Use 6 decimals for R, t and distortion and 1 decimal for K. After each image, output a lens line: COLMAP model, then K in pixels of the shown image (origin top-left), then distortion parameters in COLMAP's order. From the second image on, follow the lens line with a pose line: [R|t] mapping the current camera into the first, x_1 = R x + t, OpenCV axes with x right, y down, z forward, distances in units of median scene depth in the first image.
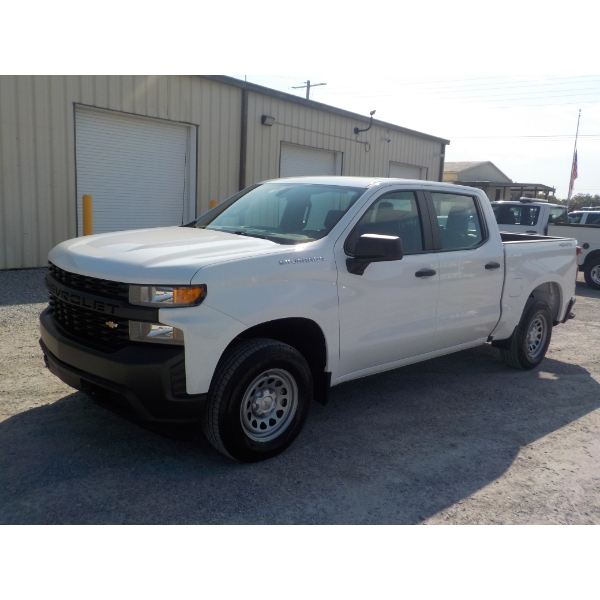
lens RADIAL K [[617.3, 0, 295.0], [0, 617.3, 295.9], [0, 0, 1]] dist [0.064956, 0.000000]
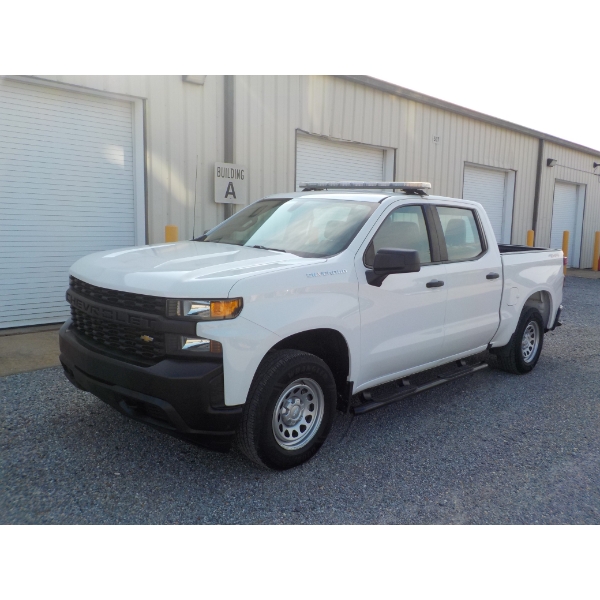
lens RADIAL K [[617.3, 0, 300.5], [0, 617.3, 301.6], [0, 0, 1]] dist [0.064956, 0.000000]
pose [[0.997606, -0.013528, 0.067815, -0.098486], [0.014222, 0.999851, -0.009762, -0.000295], [-0.067673, 0.010703, 0.997650, -0.022038]]
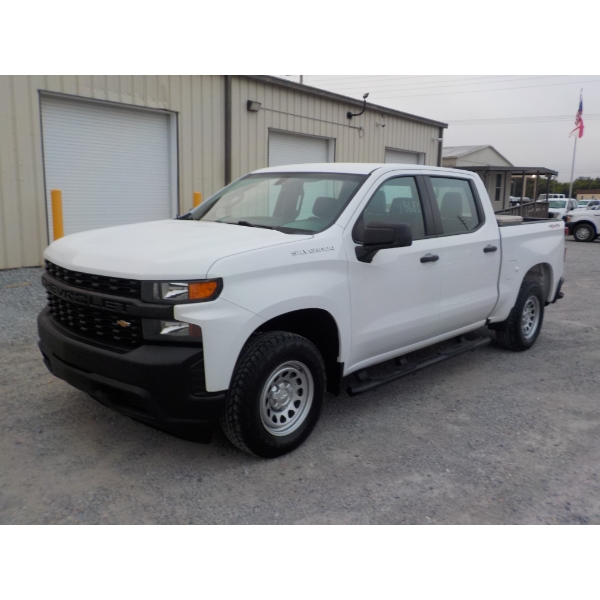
lens RADIAL K [[617.3, 0, 300.3], [0, 617.3, 301.0], [0, 0, 1]] dist [0.064956, 0.000000]
pose [[0.997327, -0.039687, 0.061349, -0.069146], [0.038270, 0.998977, 0.024099, -0.000752], [-0.062242, -0.021687, 0.997825, 0.022196]]
